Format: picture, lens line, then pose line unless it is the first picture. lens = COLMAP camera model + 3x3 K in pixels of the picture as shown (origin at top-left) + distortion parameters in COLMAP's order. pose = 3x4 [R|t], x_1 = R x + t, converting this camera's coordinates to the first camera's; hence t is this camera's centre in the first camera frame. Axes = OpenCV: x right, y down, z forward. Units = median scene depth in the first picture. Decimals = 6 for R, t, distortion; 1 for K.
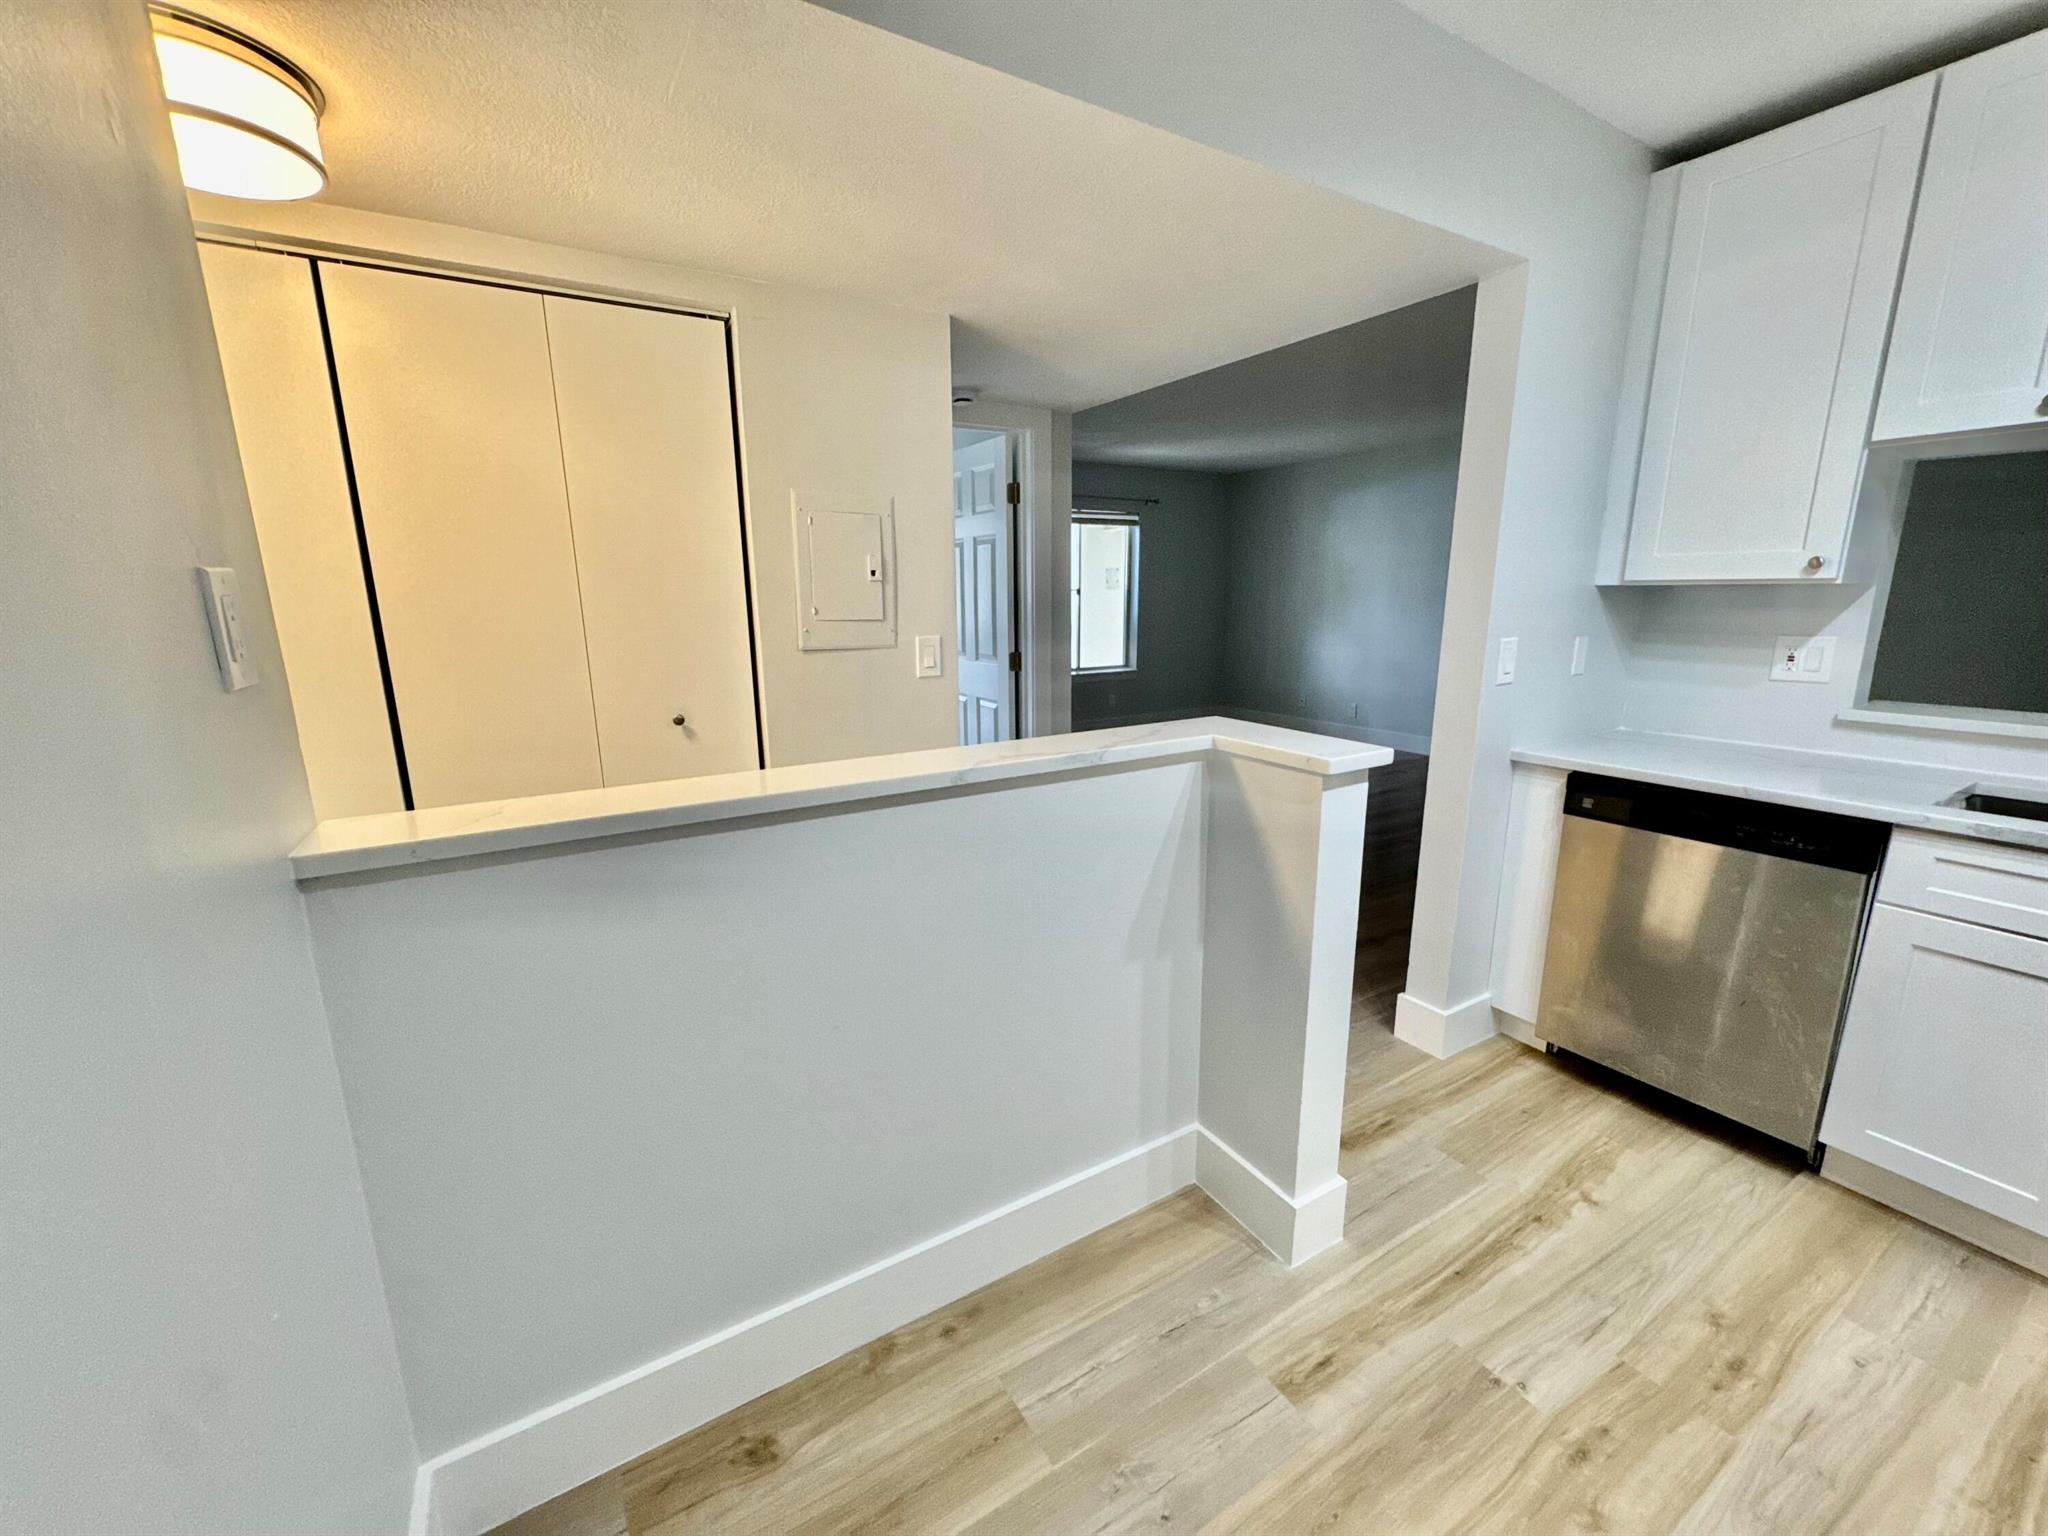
lens RADIAL K [[811.4, 0, 1025.7], [0, 811.4, 766.5], [0, 0, 1]] dist [-0.002608, 0.000286]
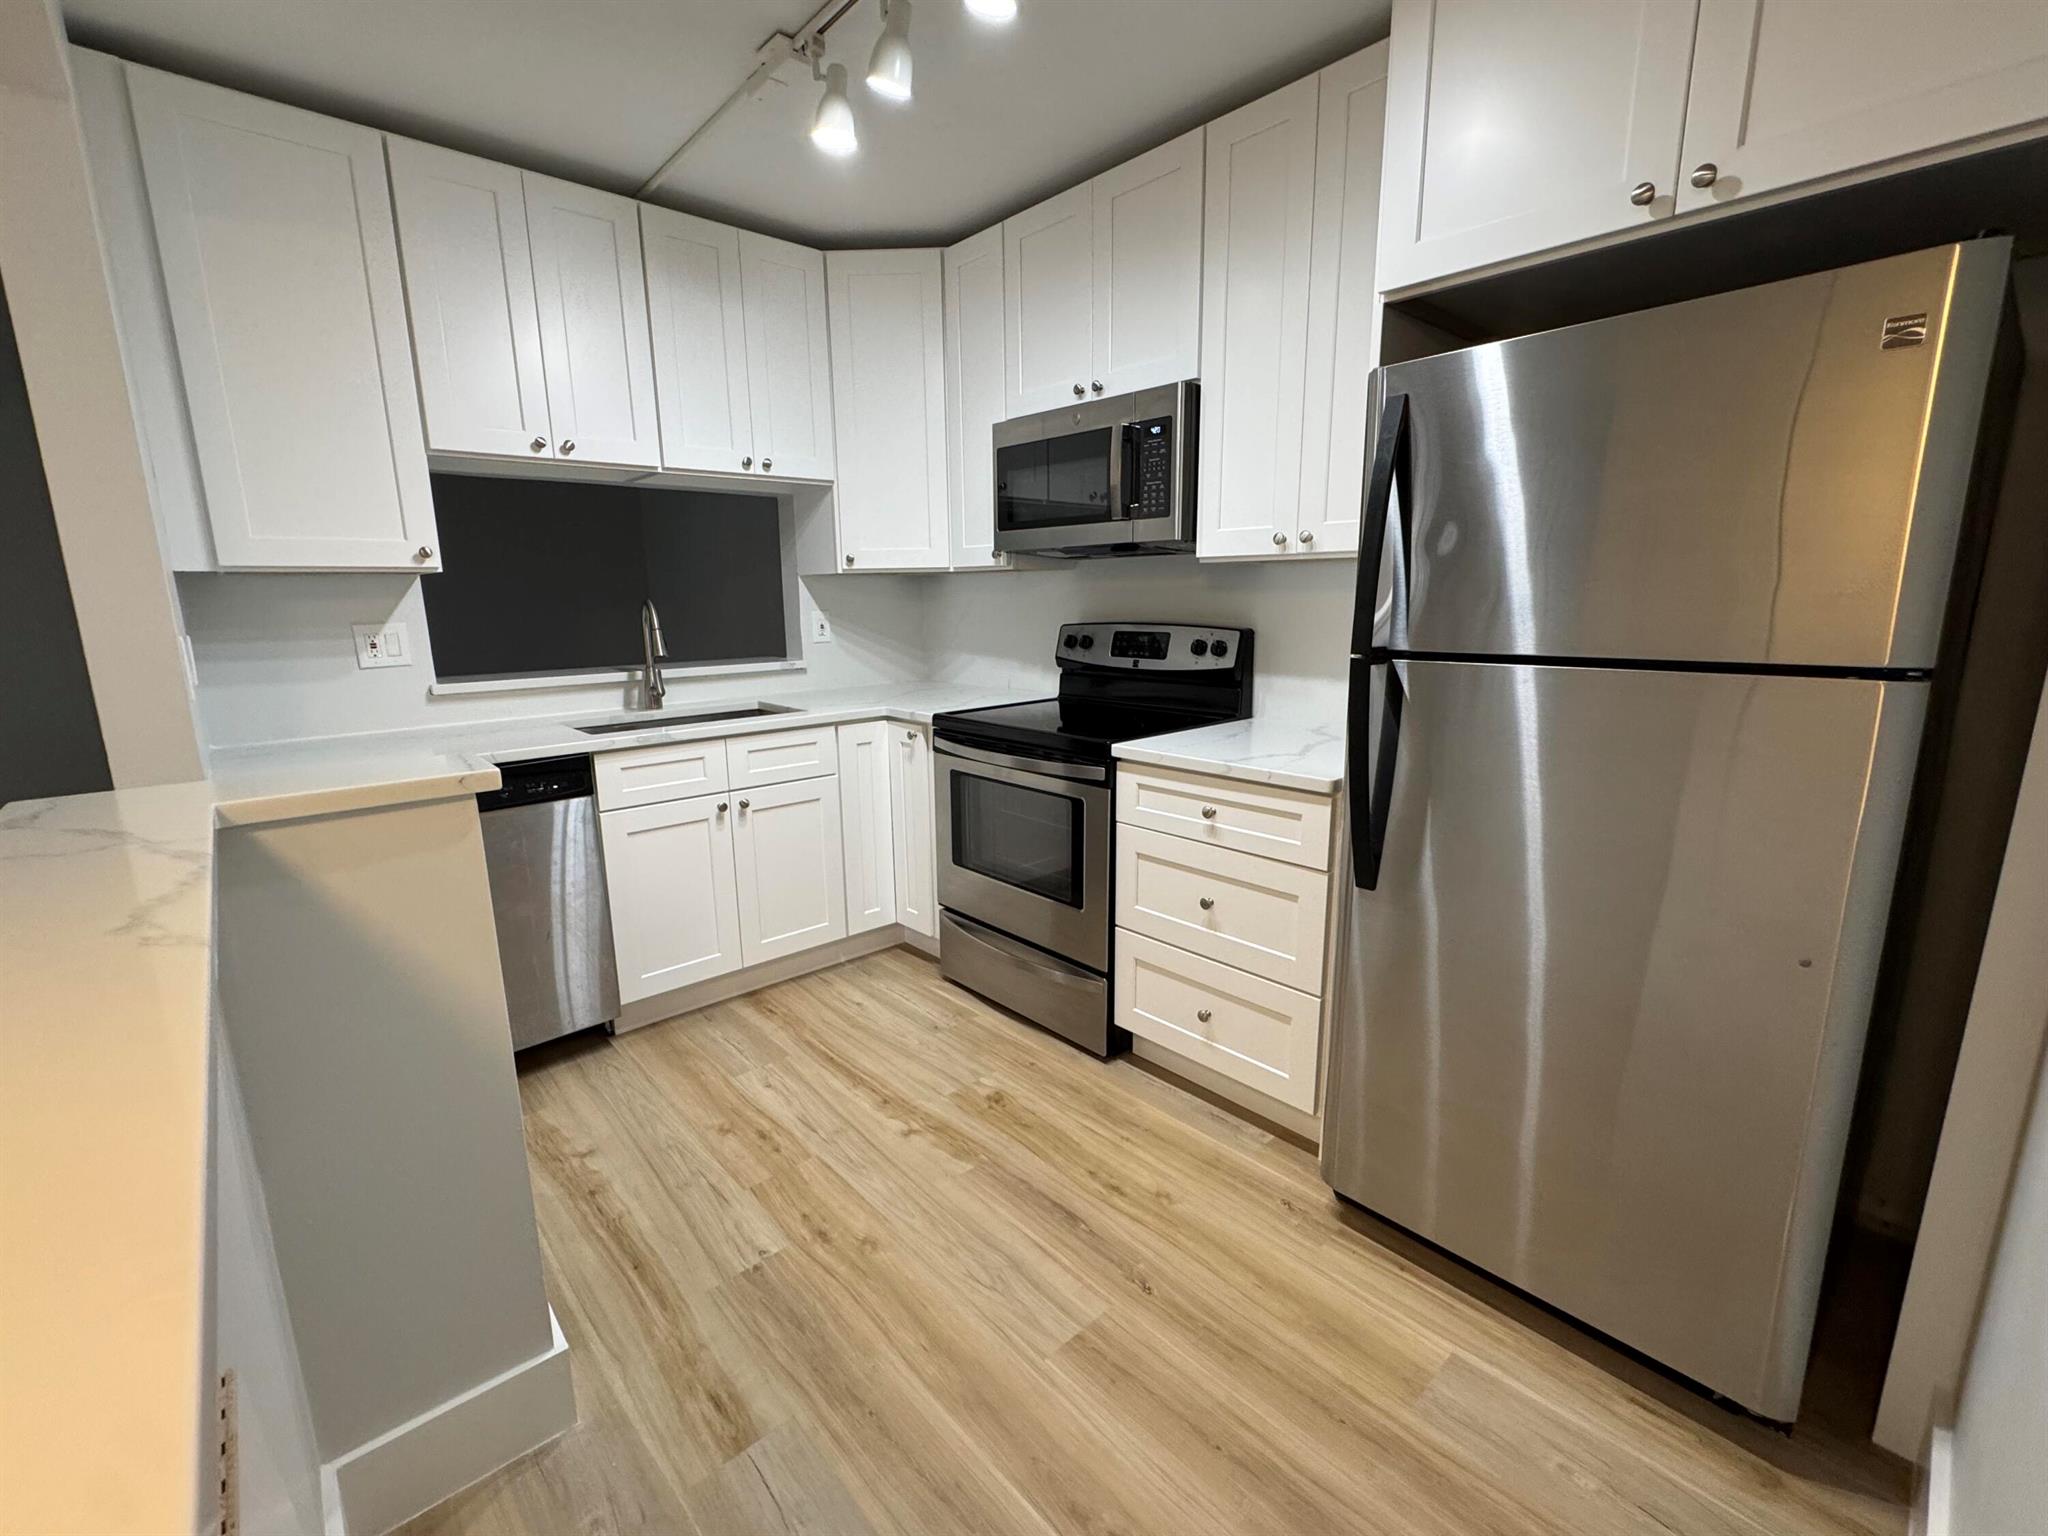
lens RADIAL K [[882.0, 0, 1006.5], [0, 882.0, 770.2], [0, 0, 1]] dist [0.001406, 0.000118]
pose [[-0.181639, -0.187076, 0.965407, -0.437731], [0.221946, 0.948606, 0.225579, -0.074985], [-0.957991, 0.255242, -0.130783, 0.540946]]
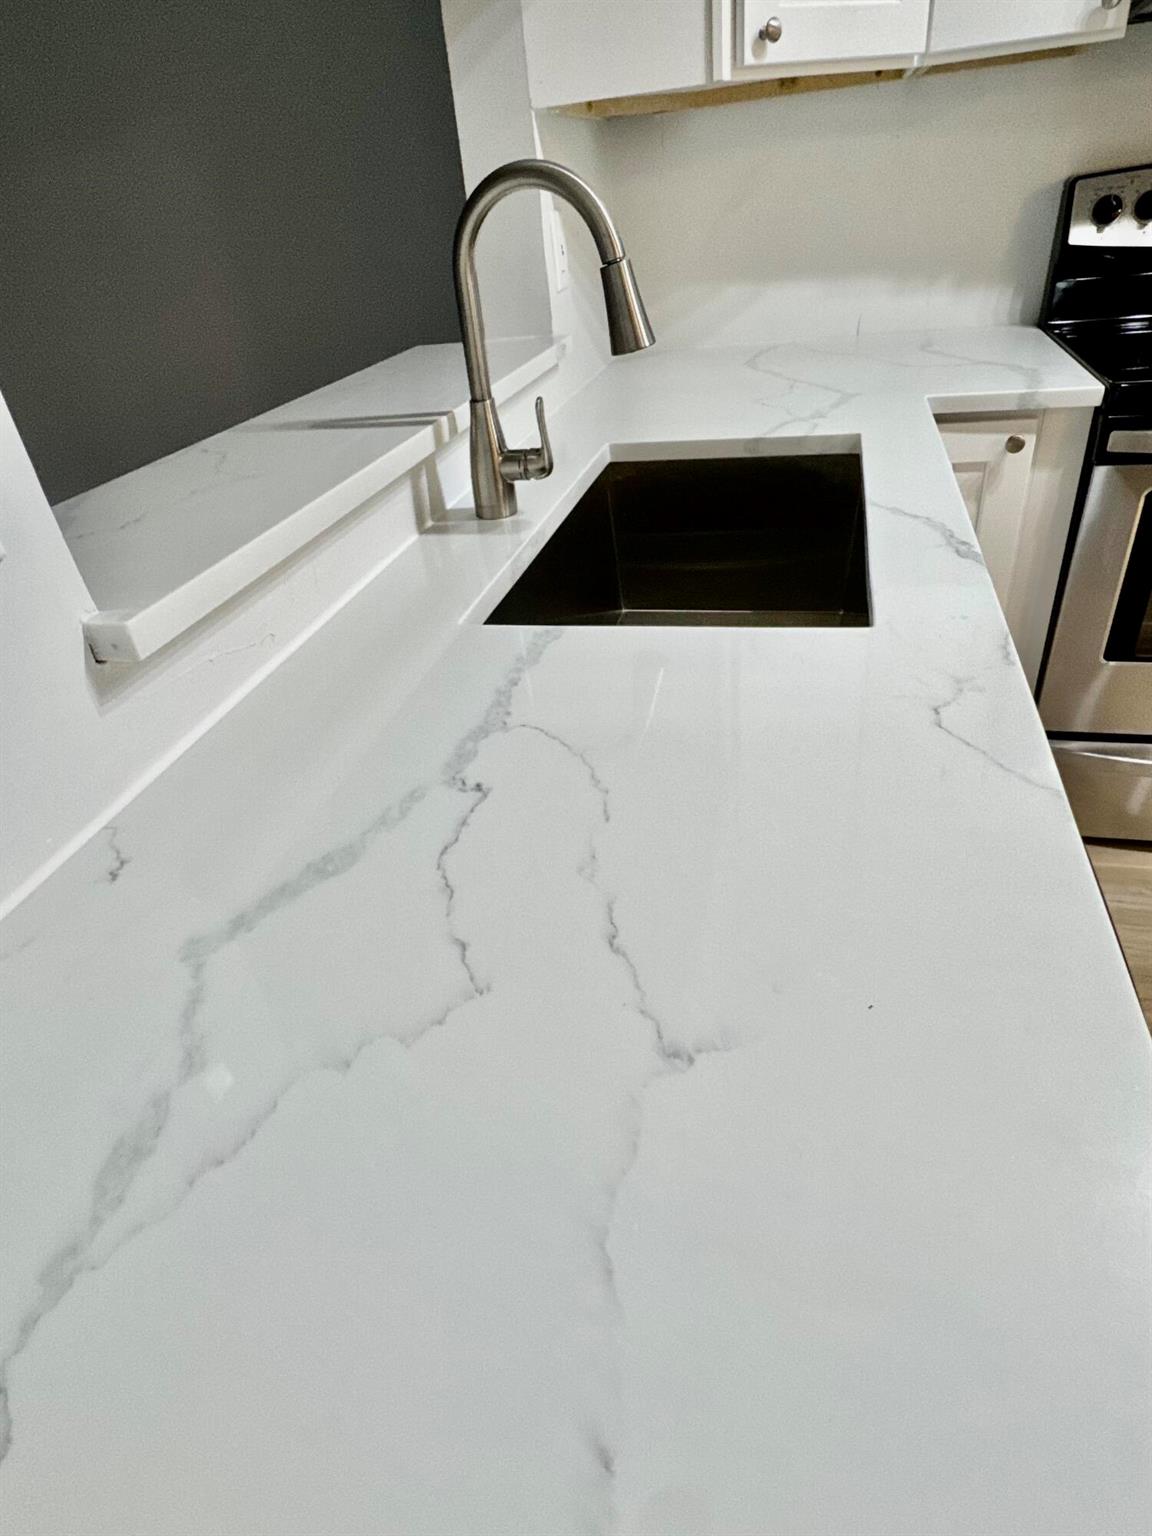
lens RADIAL K [[901.3, 0, 570.3], [0, 901.3, 769.1], [0, 0, 1]] dist [0.037456, 0.001471]
pose [[-0.707415, -0.316307, 0.632071, 0.895236], [0.244618, 0.729440, 0.638811, -0.237145], [-0.663118, 0.606520, -0.438643, 1.344551]]
